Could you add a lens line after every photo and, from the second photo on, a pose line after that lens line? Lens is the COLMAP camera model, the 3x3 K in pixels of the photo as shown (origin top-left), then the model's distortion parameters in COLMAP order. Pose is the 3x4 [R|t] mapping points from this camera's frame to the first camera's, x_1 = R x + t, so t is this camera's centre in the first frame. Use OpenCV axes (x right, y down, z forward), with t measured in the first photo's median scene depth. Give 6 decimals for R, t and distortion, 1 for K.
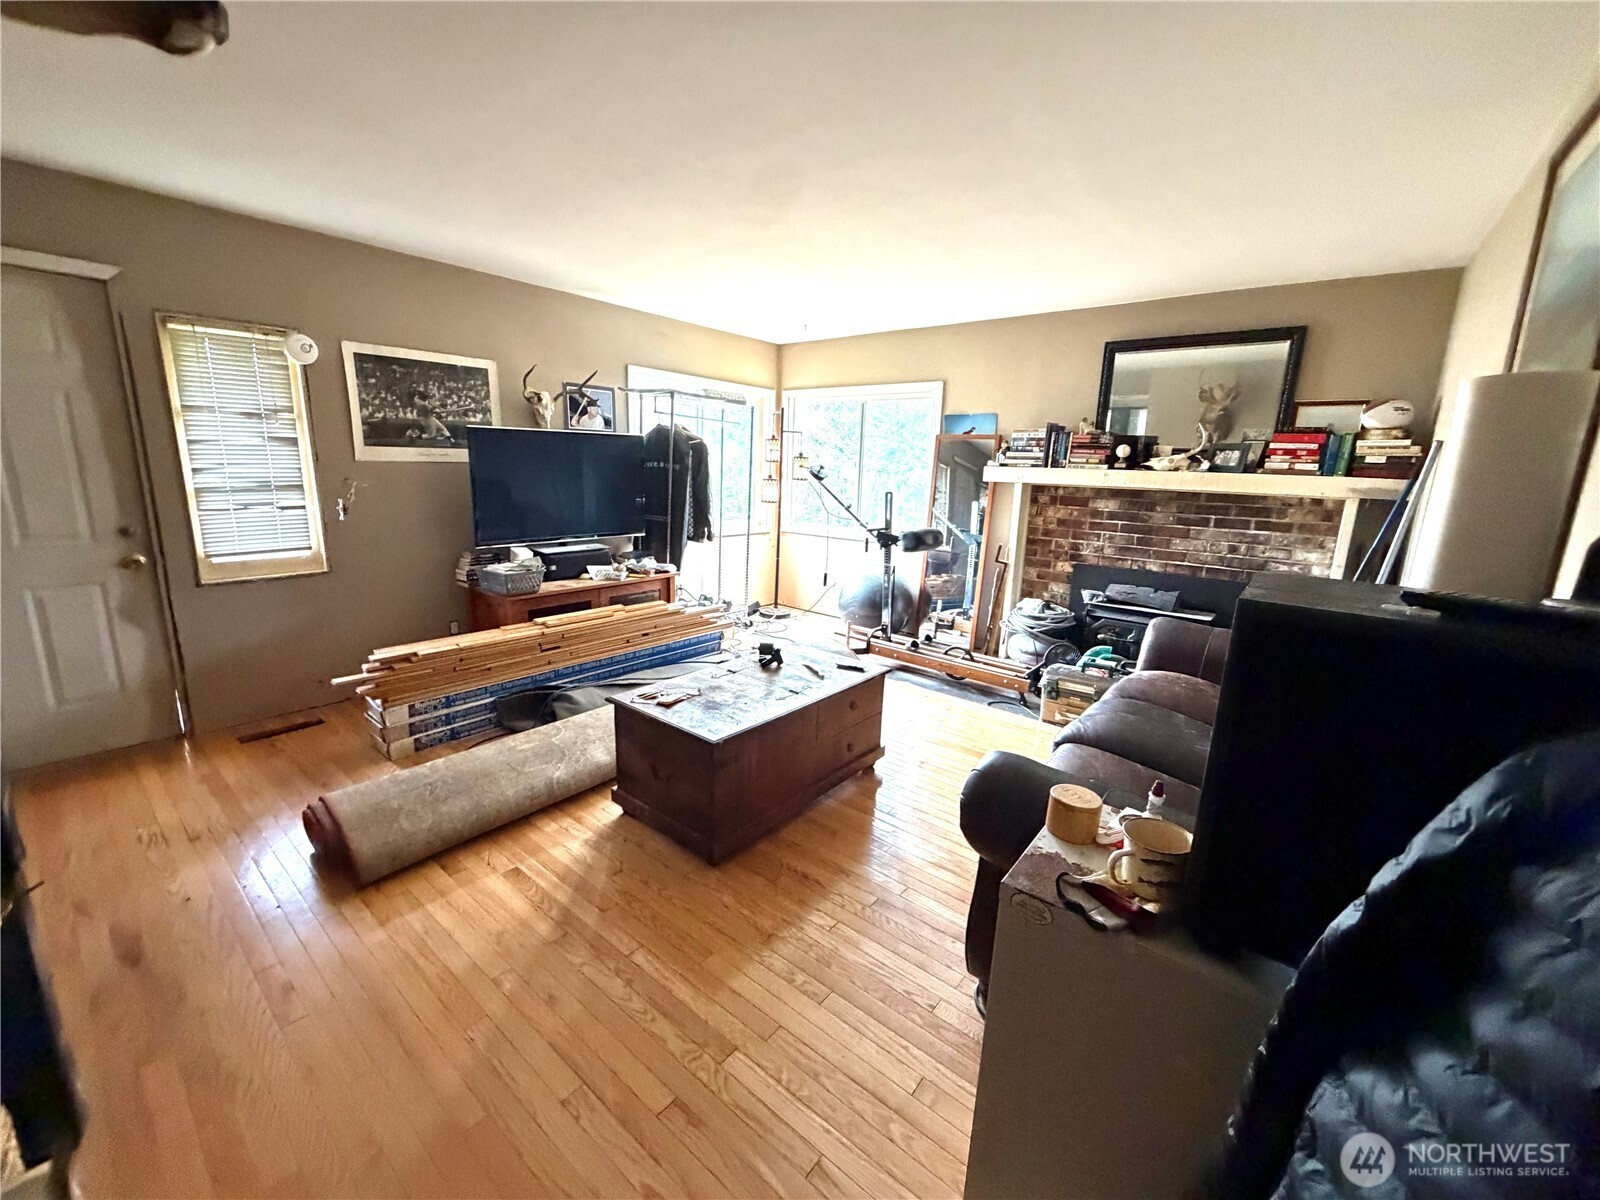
lens RADIAL K [[632.3, 0, 796.5], [0, 632.3, 600.4], [0, 0, 1]] dist [-0.001098, 0.000246]
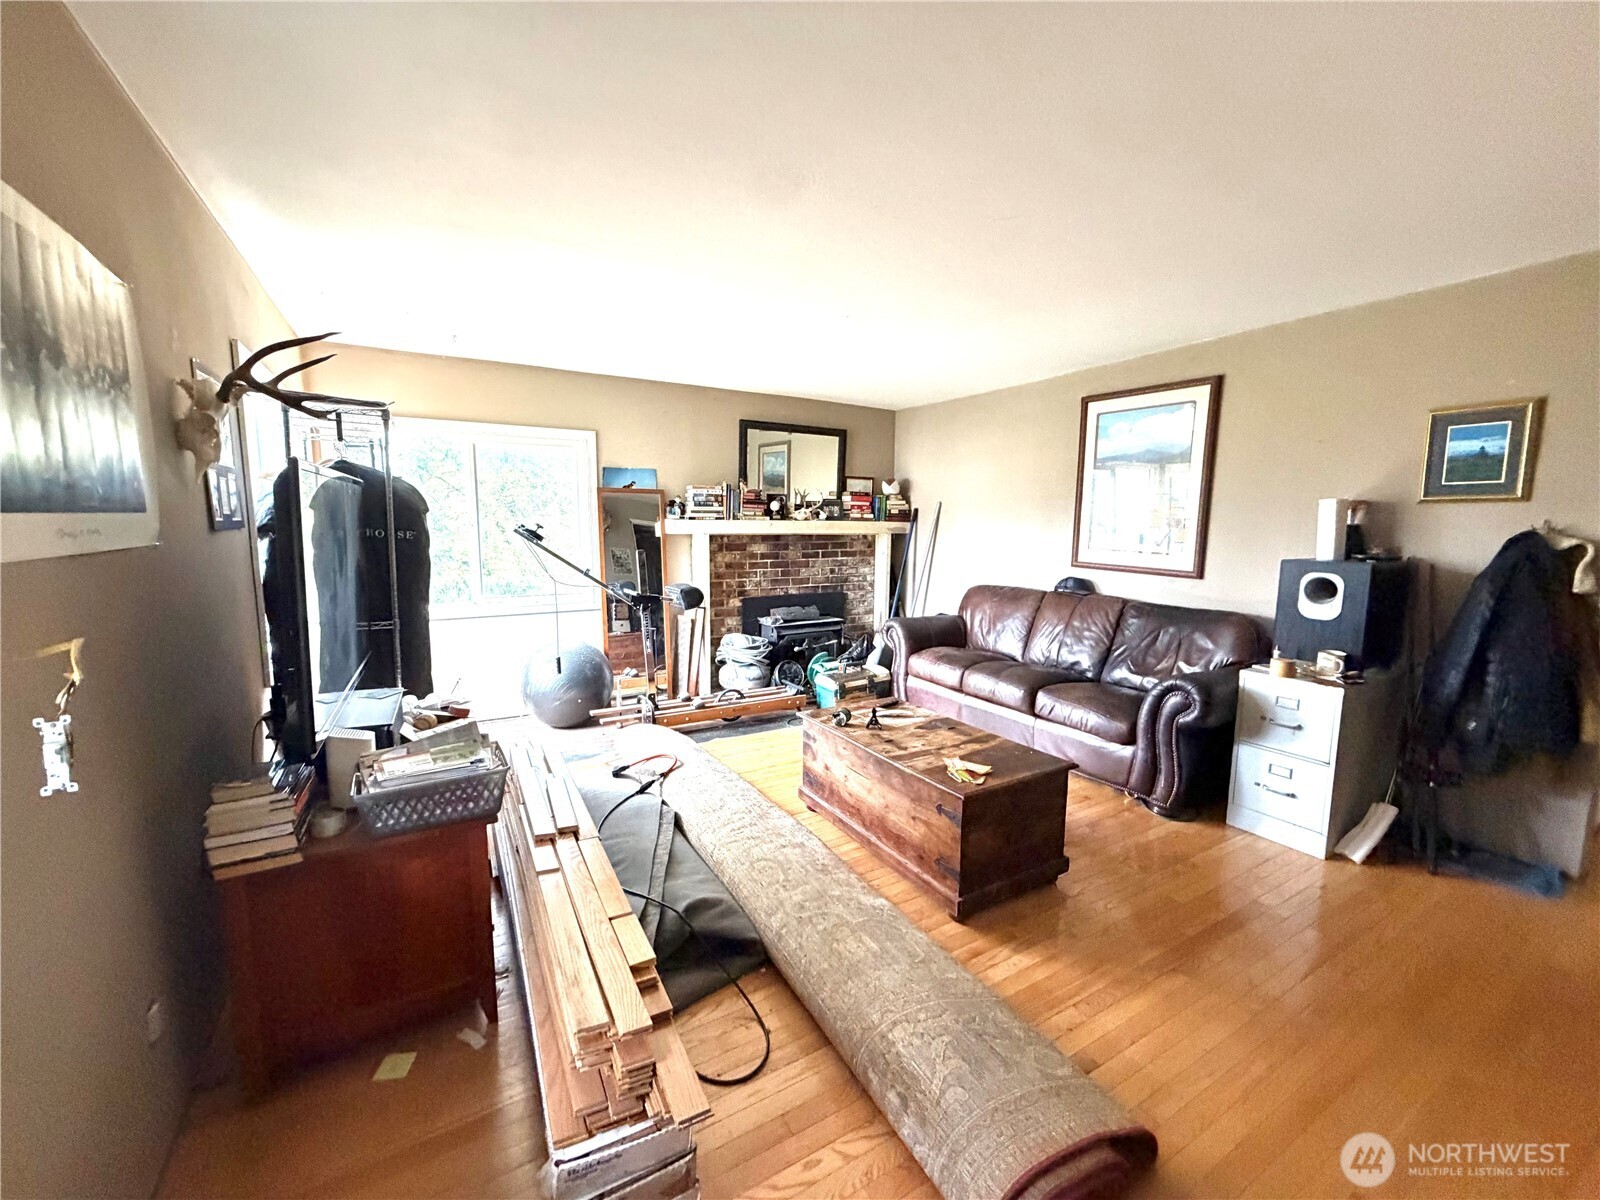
lens RADIAL K [[632.3, 0, 801.2], [0, 632.3, 597.3], [0, 0, 1]] dist [-0.001098, 0.000246]
pose [[0.354049, -0.139270, 0.924799, -0.686739], [0.201127, 0.977051, 0.070140, -0.133442], [-0.913344, 0.161170, 0.373934, 0.496592]]
